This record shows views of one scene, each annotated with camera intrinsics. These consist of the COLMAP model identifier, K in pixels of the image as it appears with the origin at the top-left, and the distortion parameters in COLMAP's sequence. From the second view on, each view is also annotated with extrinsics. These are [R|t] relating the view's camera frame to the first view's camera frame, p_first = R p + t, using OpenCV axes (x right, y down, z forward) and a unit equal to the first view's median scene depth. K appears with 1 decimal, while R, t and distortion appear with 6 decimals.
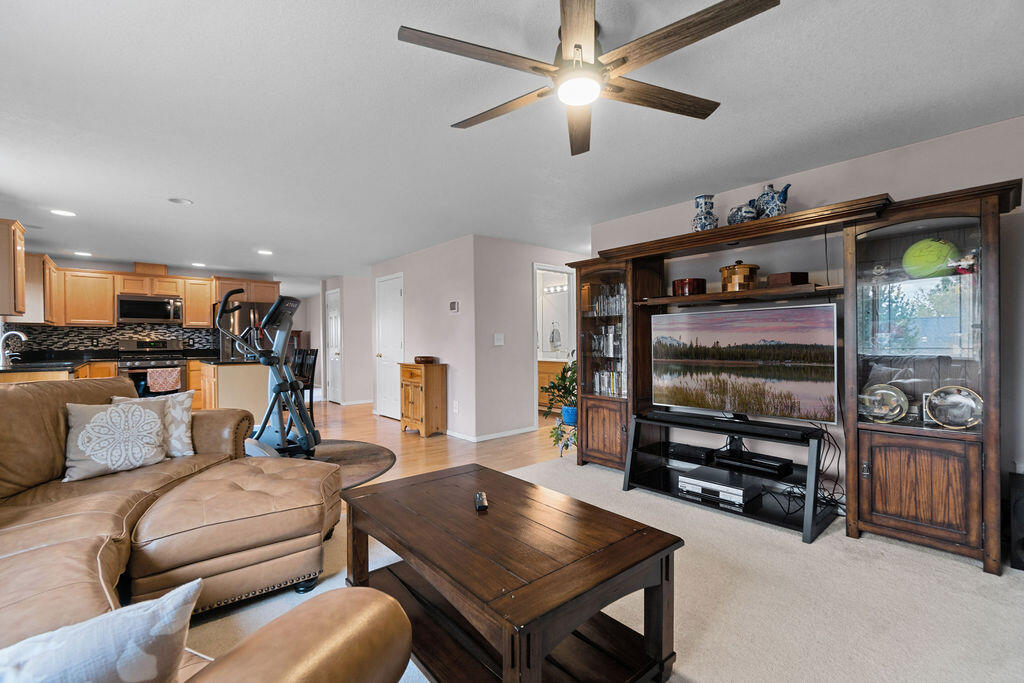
lens RADIAL K [[439.4, 0, 514.2], [0, 439.4, 343.9], [0, 0, 1]] dist [0.000156, 0.000476]
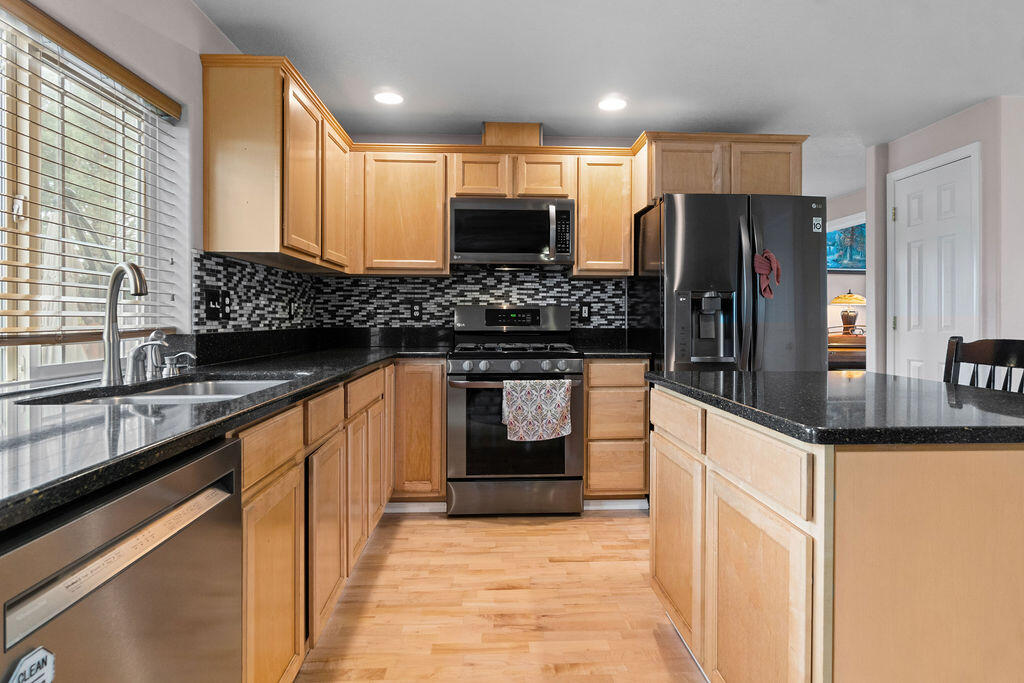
lens RADIAL K [[565.9, 0, 516.7], [0, 565.9, 319.8], [0, 0, 1]] dist [0.000735, 0.000248]
pose [[0.779852, 0.011059, -0.625866, -0.498417], [-0.010117, 0.999936, 0.005063, 0.001597], [0.625882, 0.002384, 0.779914, 0.599480]]
